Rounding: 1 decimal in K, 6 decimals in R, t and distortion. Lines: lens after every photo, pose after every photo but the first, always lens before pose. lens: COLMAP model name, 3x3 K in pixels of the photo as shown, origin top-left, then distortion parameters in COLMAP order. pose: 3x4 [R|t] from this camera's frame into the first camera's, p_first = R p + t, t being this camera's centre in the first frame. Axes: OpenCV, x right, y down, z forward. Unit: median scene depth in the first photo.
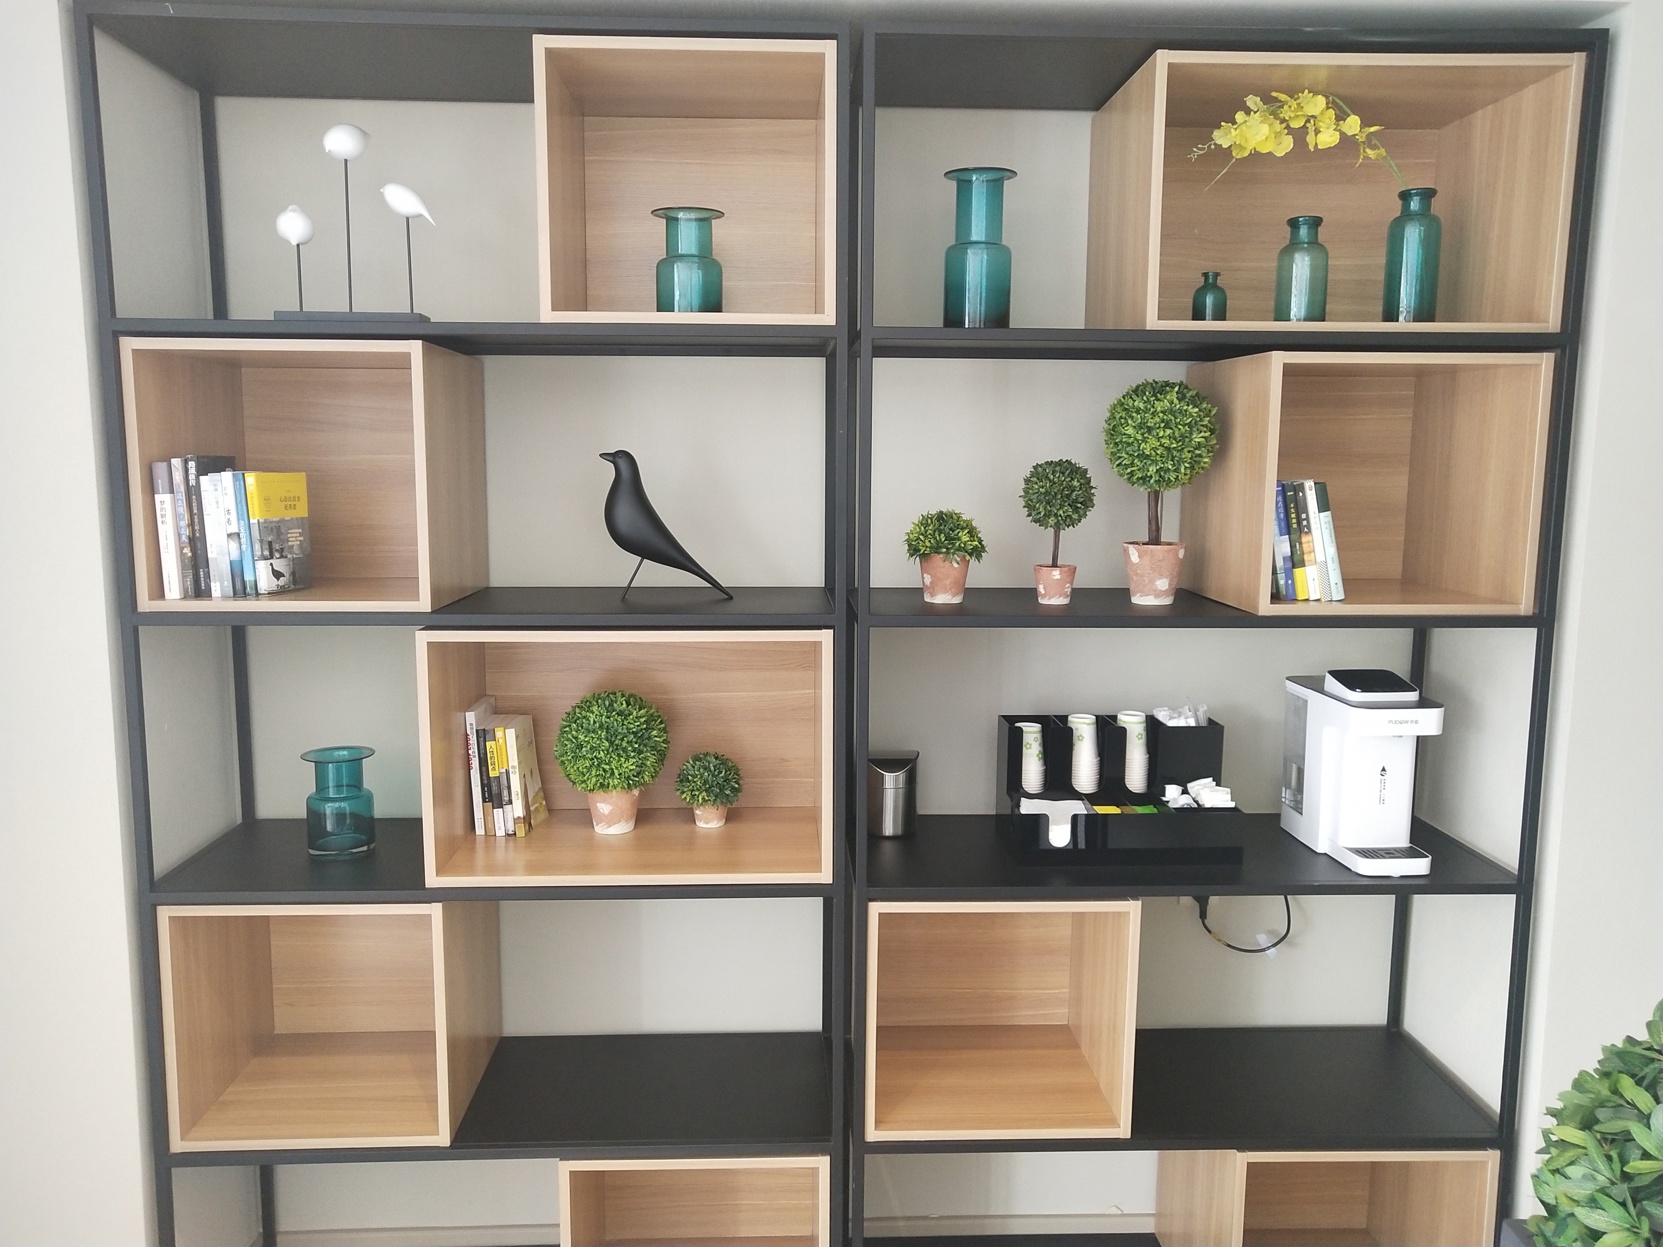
lens RADIAL K [[1480.7, 0, 832.7], [0, 1480.7, 707.5], [0, 0, 1]] dist [0.008480, -0.003484]
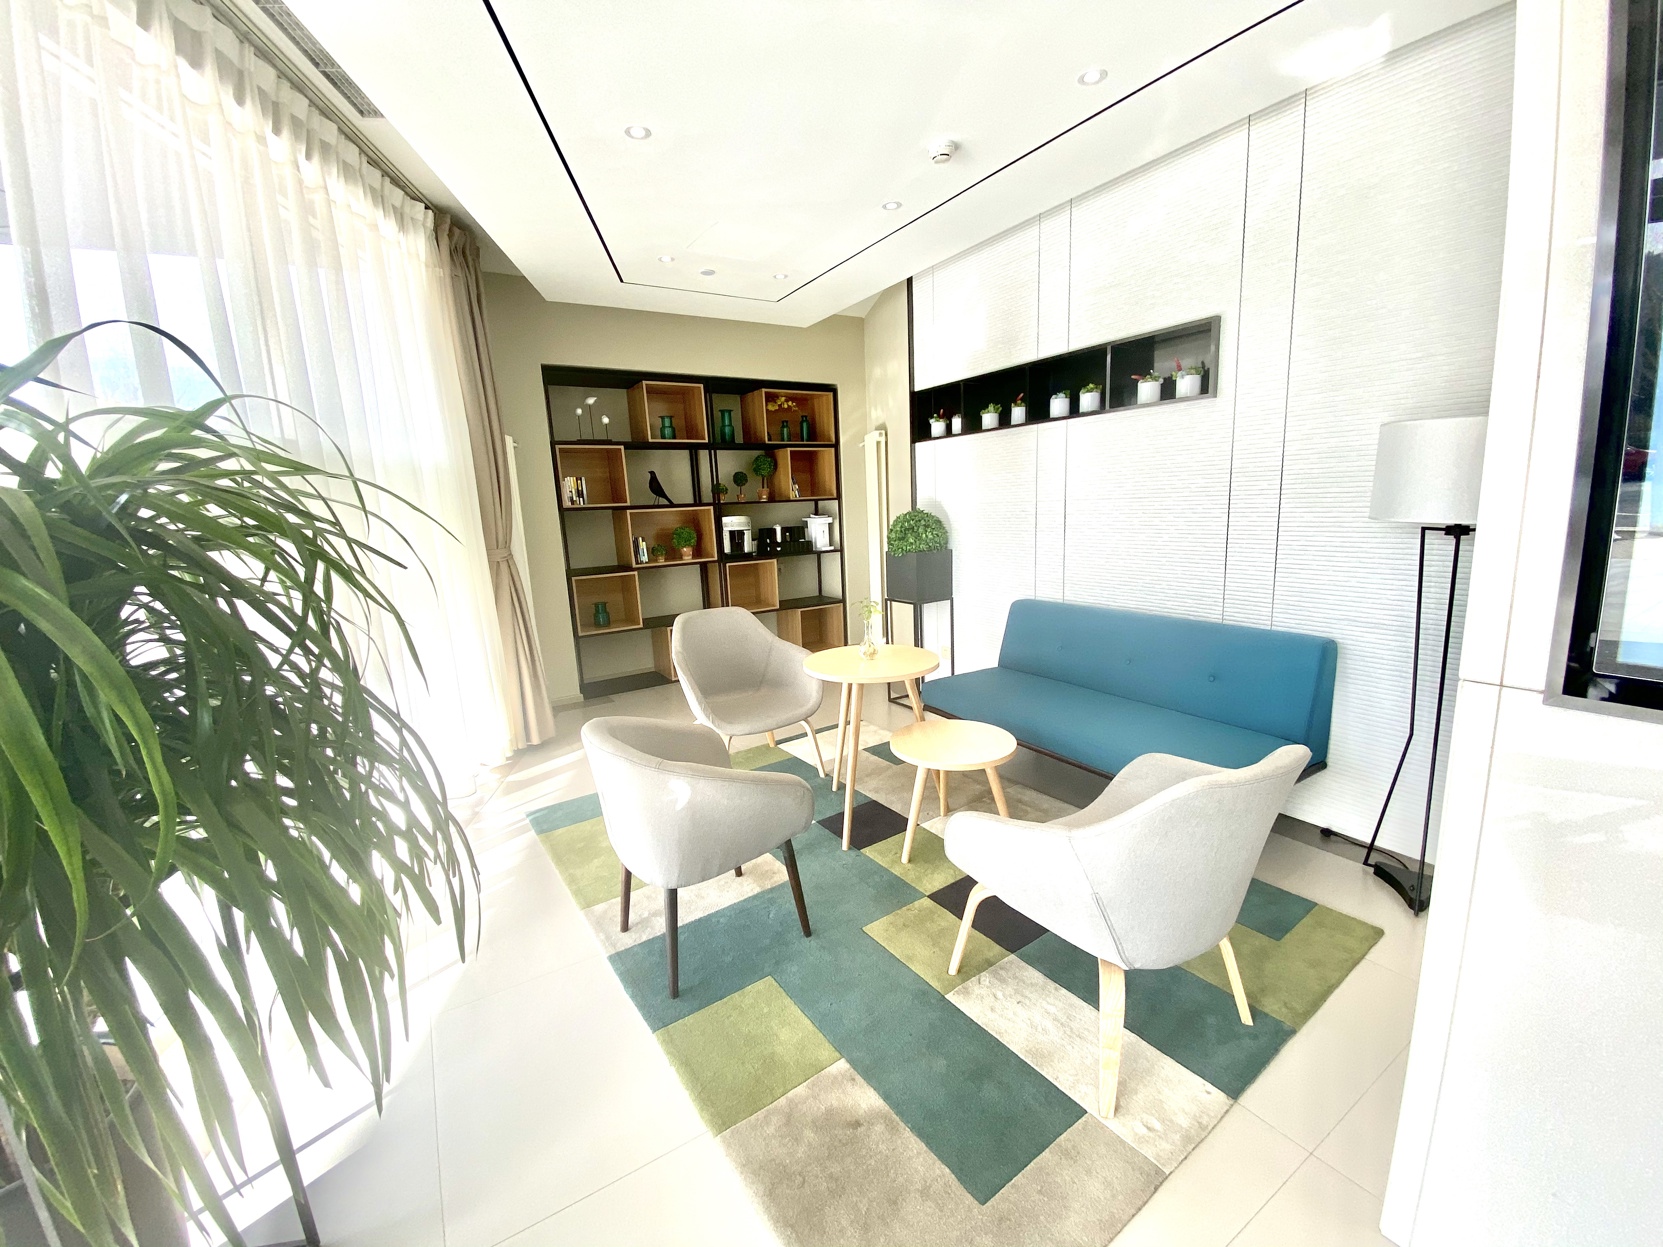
lens RADIAL K [[648.9, 0, 831.5], [0, 648.9, 623.5], [0, 0, 1]] dist [0.003068, 0.000054]
pose [[0.854916, -0.138913, 0.499822, -0.757517], [0.128565, 0.990159, 0.055286, 0.253422], [-0.502583, 0.016995, 0.864362, -0.986039]]
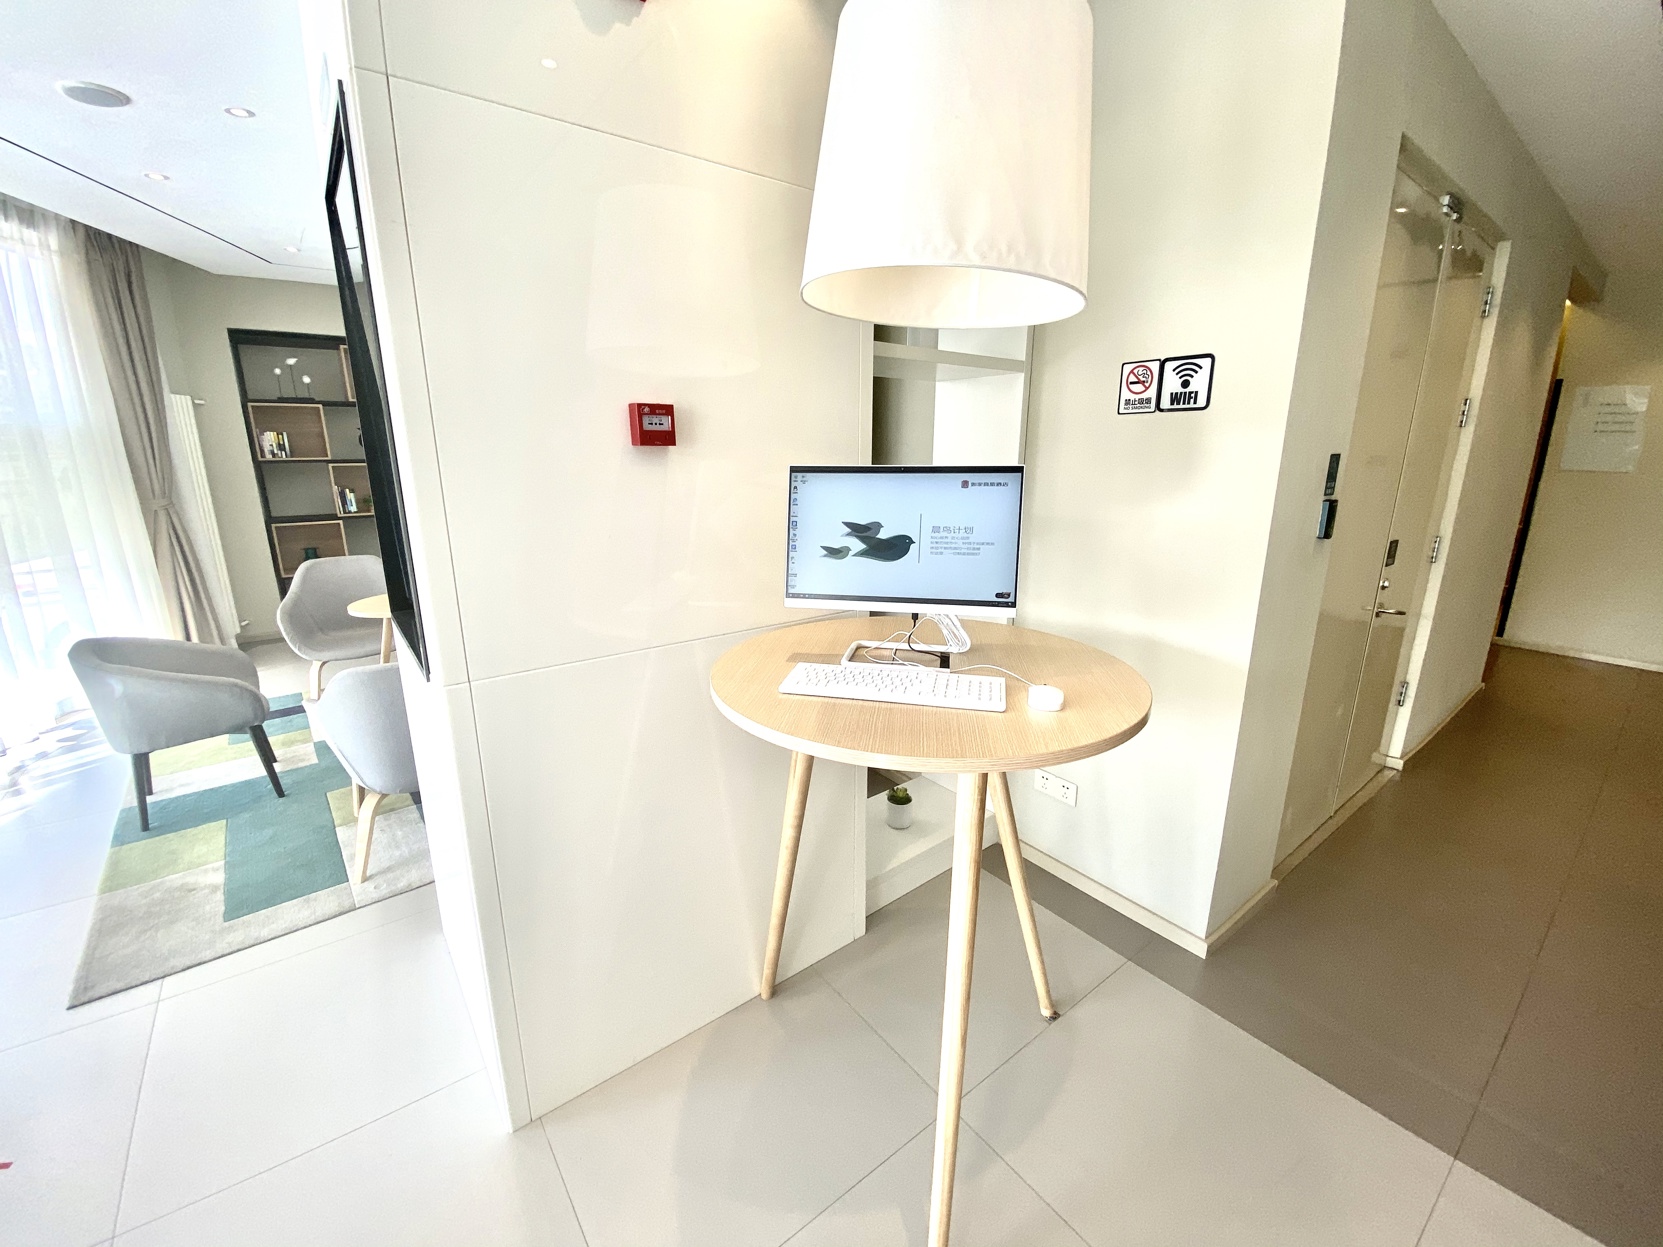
lens RADIAL K [[673.2, 0, 815.3], [0, 673.2, 621.3], [0, 0, 1]] dist [-0.000978, -0.000127]
pose [[0.824996, -0.151607, 0.544423, -0.236535], [0.093943, 0.986732, 0.132420, 0.314400], [-0.557276, -0.058101, 0.828292, -1.756632]]
